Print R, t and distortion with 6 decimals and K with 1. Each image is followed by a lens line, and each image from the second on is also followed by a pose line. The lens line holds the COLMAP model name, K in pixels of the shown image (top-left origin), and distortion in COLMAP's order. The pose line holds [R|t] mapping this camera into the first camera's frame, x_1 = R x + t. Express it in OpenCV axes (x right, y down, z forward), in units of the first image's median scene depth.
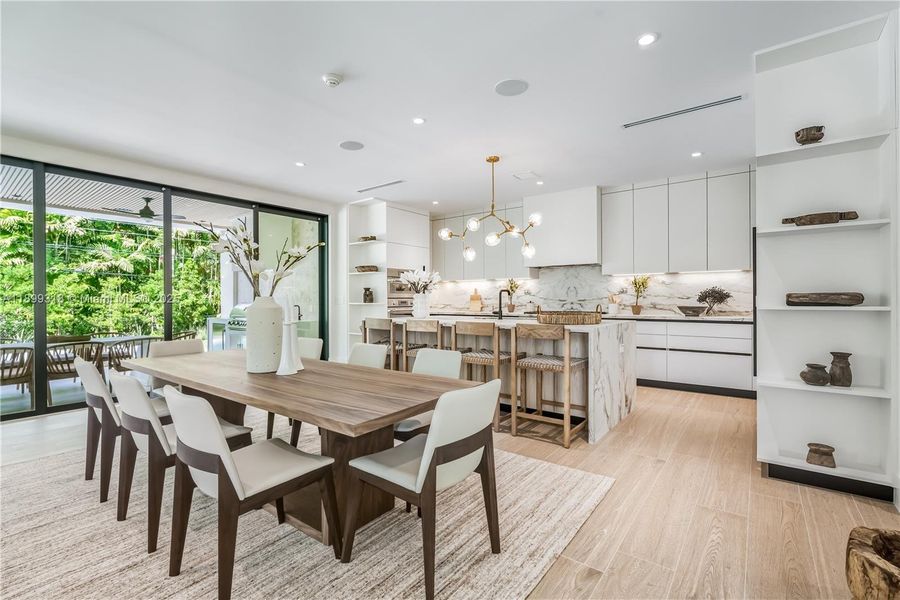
lens RADIAL K [[404.3, 0, 452.7], [0, 404.3, 302.3], [0, 0, 1]] dist [-0.005005, 0.000559]
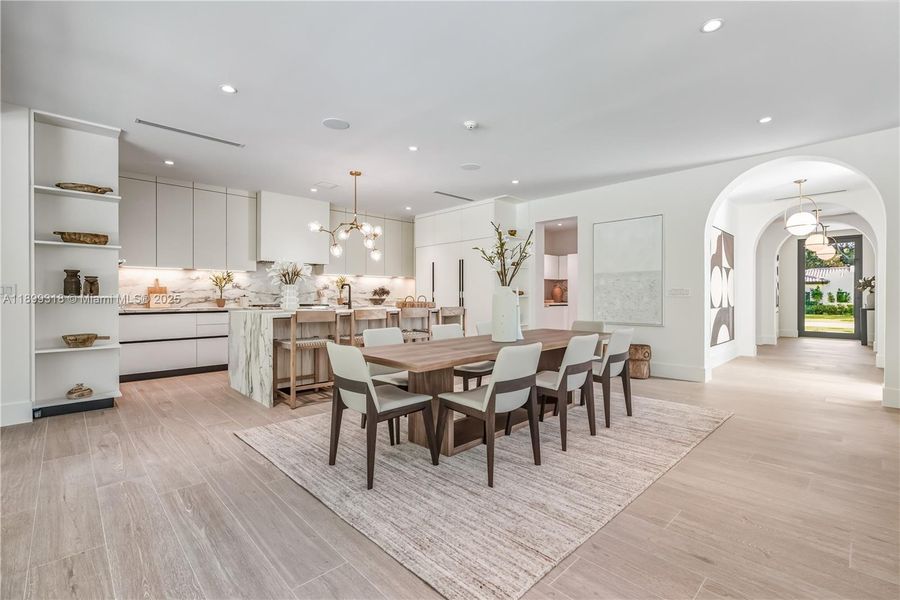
lens RADIAL K [[404.3, 0, 452.7], [0, 404.3, 295.7], [0, 0, 1]] dist [-0.005005, 0.000559]
pose [[0.150558, 0.005507, 0.988586, -0.772973], [0.007791, 0.999947, -0.006757, 0.010424], [-0.988570, 0.008719, 0.150507, 0.412994]]
